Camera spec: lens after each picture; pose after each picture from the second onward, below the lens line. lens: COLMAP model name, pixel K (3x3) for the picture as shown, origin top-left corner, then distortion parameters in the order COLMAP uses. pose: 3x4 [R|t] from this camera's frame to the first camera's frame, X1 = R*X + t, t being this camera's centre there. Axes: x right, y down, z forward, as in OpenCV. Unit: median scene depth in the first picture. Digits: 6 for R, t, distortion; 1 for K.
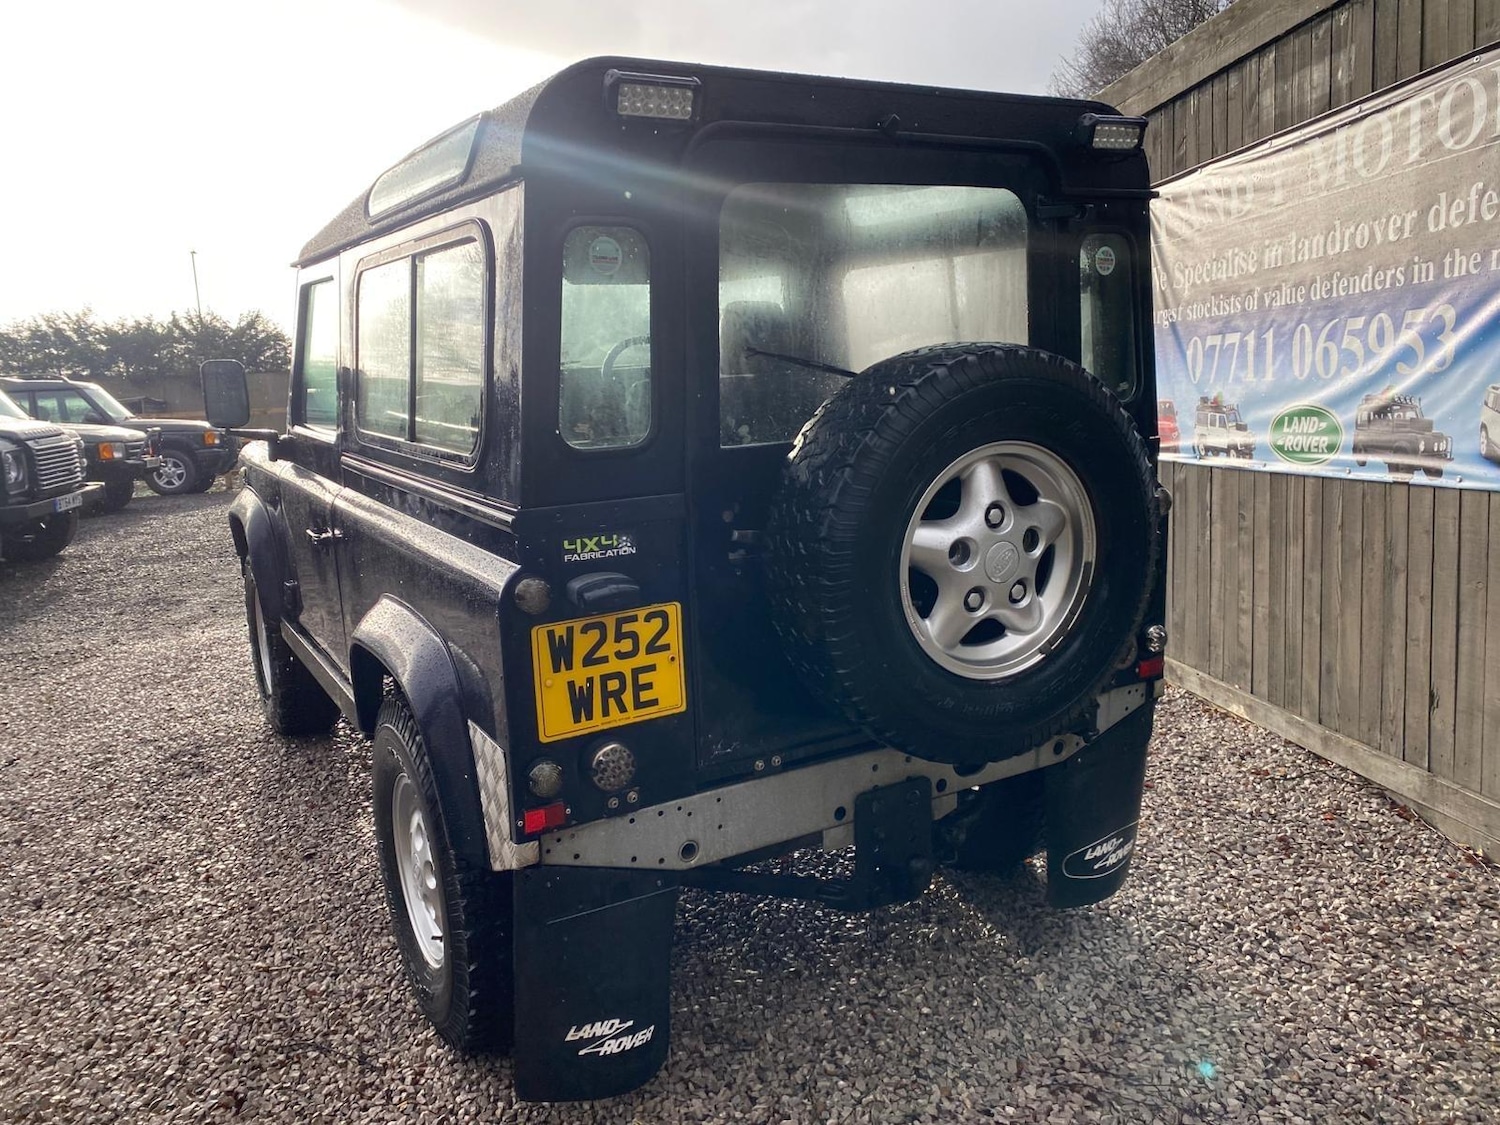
lens RADIAL K [[1136.5, 0, 737.9], [0, 1136.5, 560.7], [0, 0, 1]] dist [0.020925, -0.018730]
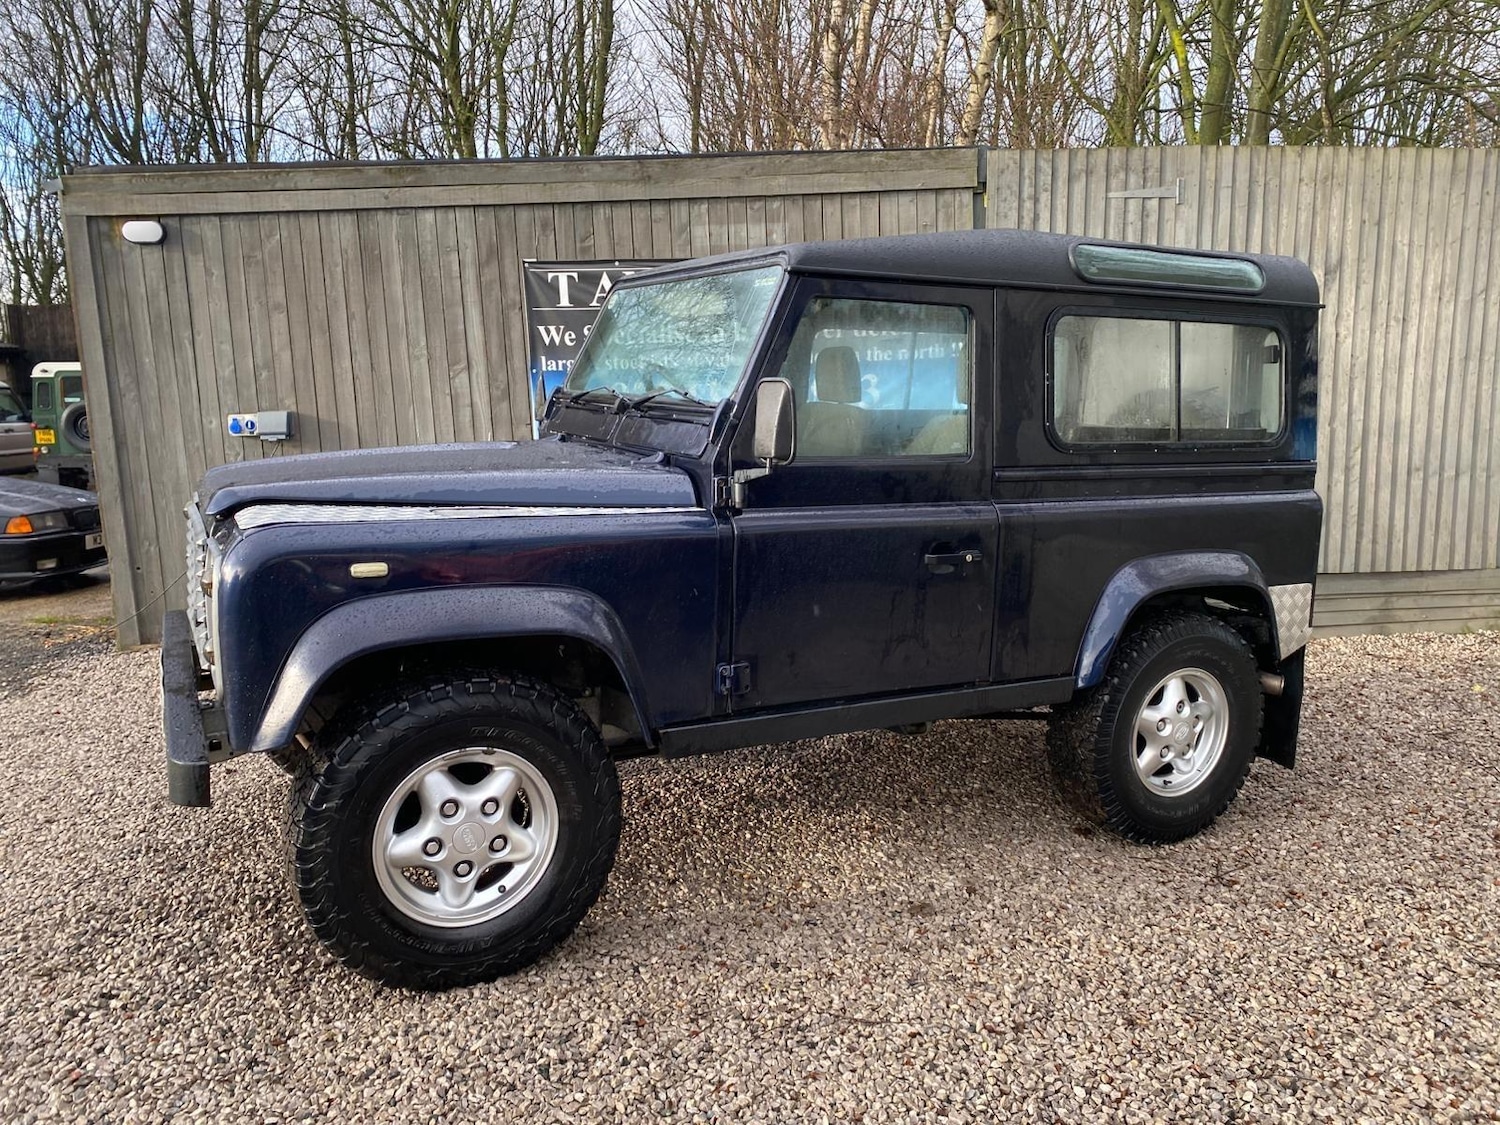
lens RADIAL K [[1136.5, 0, 750.9], [0, 1136.5, 552.2], [0, 0, 1]] dist [0.020925, -0.018730]
pose [[0.049559, -0.115508, 0.992069, -1.415793], [0.164613, 0.980651, 0.105955, -0.166244], [-0.985112, 0.158057, 0.067614, 1.140538]]
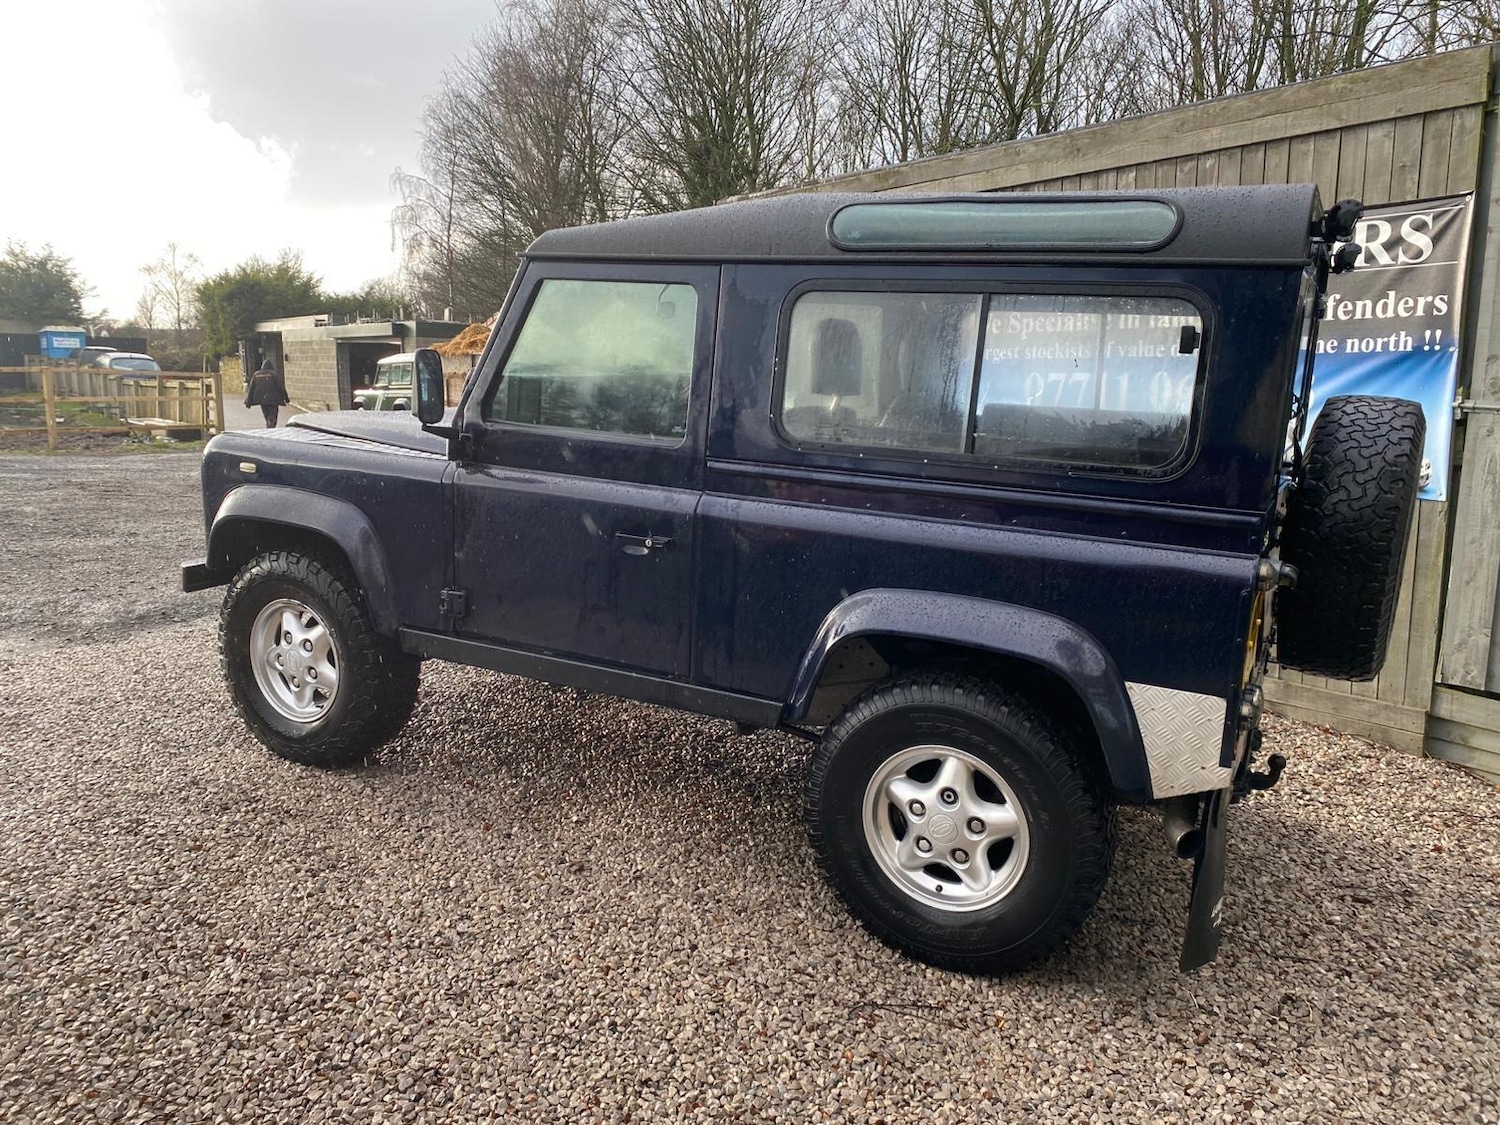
lens RADIAL K [[1136.5, 0, 735.2], [0, 1136.5, 560.9], [0, 0, 1]] dist [0.020925, -0.018730]
pose [[0.846884, -0.032564, 0.530780, -0.852032], [0.028601, 0.999468, 0.015684, -0.016852], [-0.531008, 0.001898, 0.847365, 0.117813]]
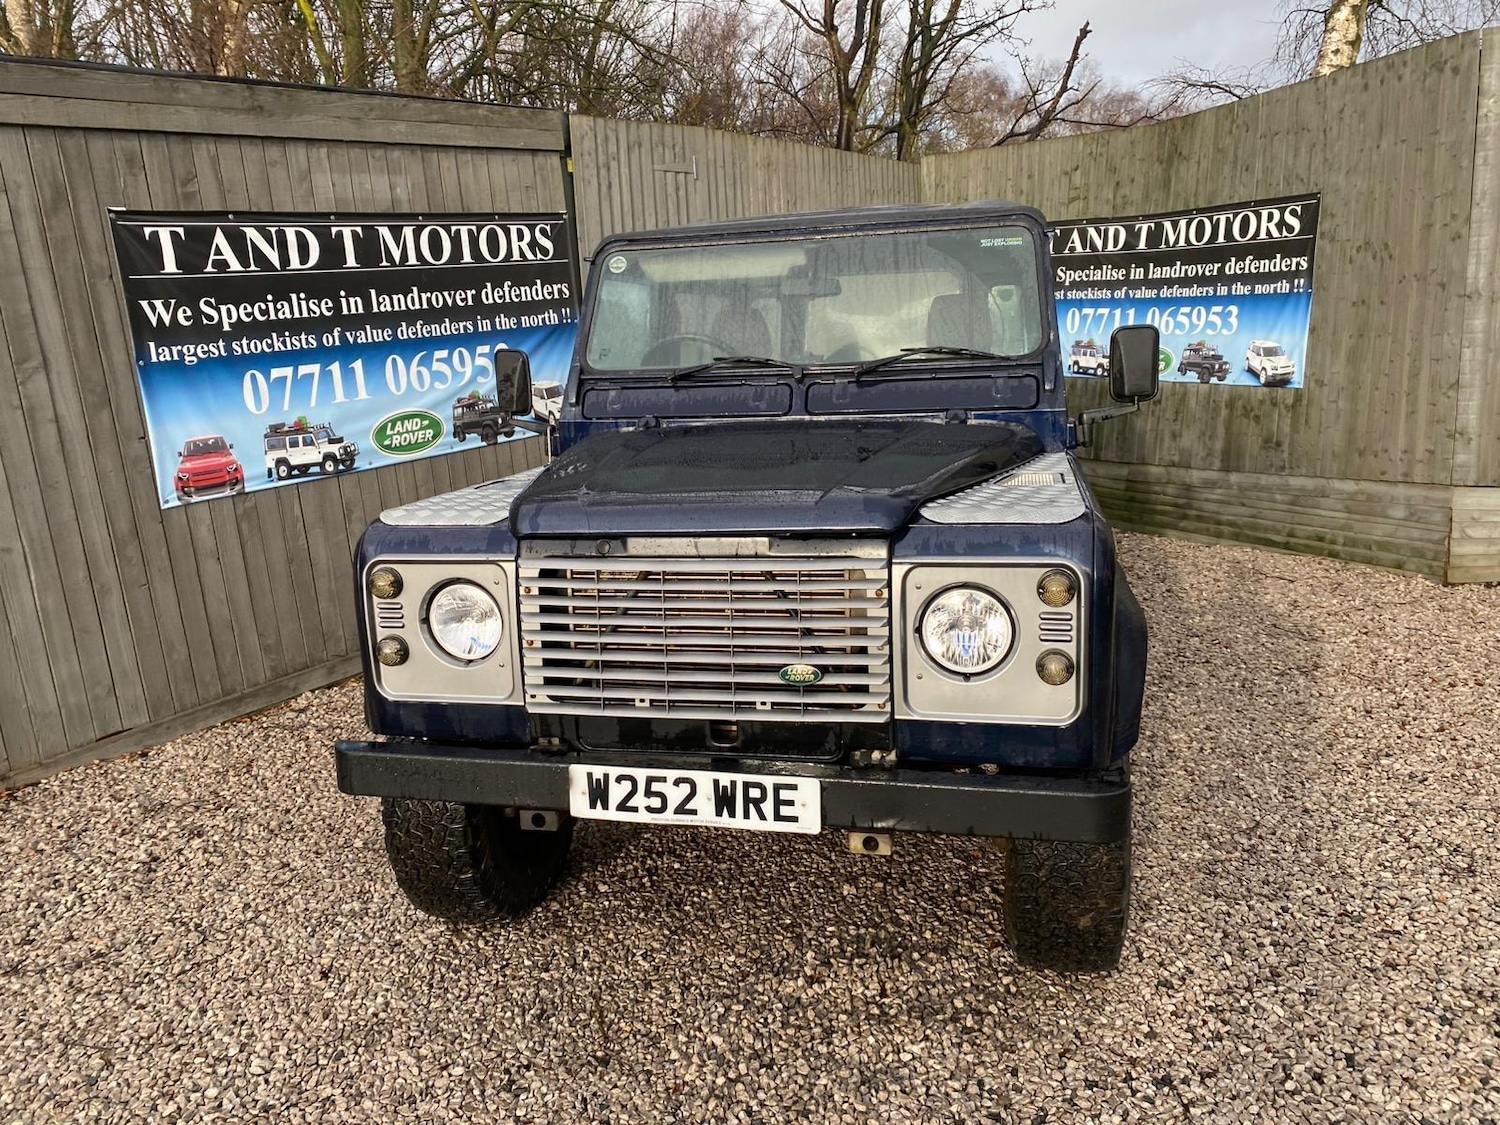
lens RADIAL K [[1136.5, 0, 738.9], [0, 1136.5, 541.8], [0, 0, 1]] dist [0.020925, -0.018730]
pose [[-0.725210, -0.057476, 0.686124, -0.977398], [0.194667, 0.938736, 0.284394, -0.379467], [-0.660436, 0.339811, -0.669592, 2.138030]]
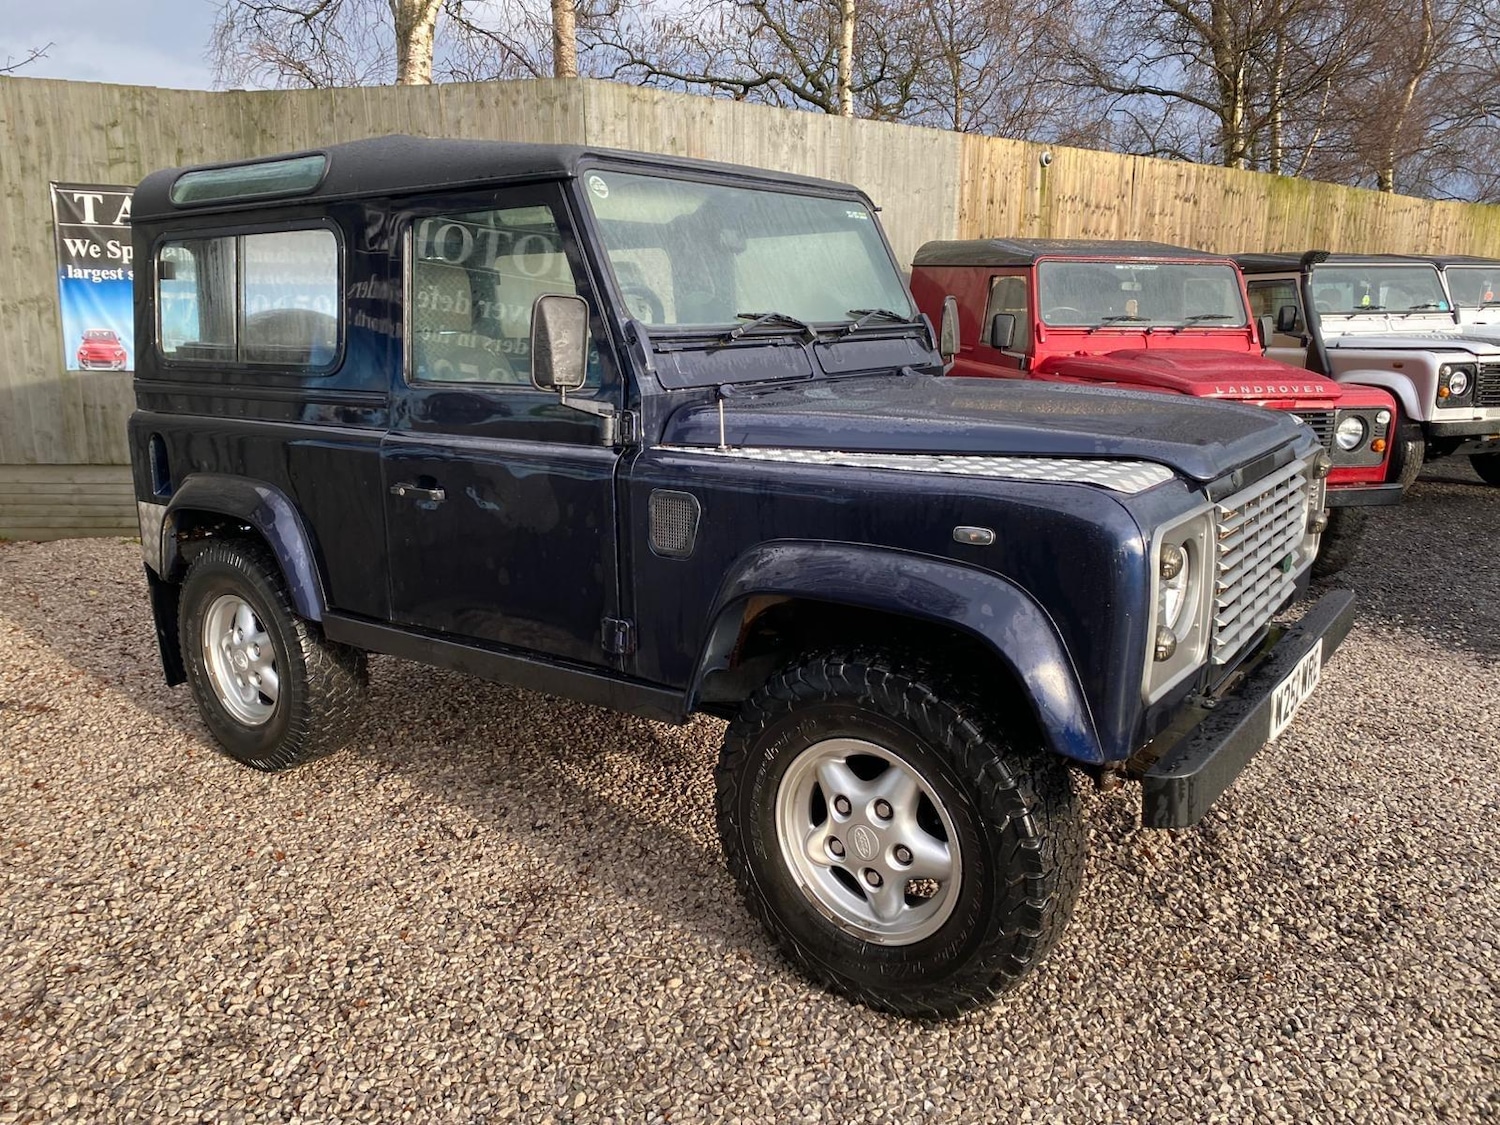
lens RADIAL K [[1136.5, 0, 736.0], [0, 1136.5, 560.6], [0, 0, 1]] dist [0.020925, -0.018730]
pose [[-0.917426, 0.132053, -0.375356, 0.197775], [-0.029709, 0.917960, 0.395560, -0.425229], [0.396796, 0.374048, -0.838237, 2.226098]]
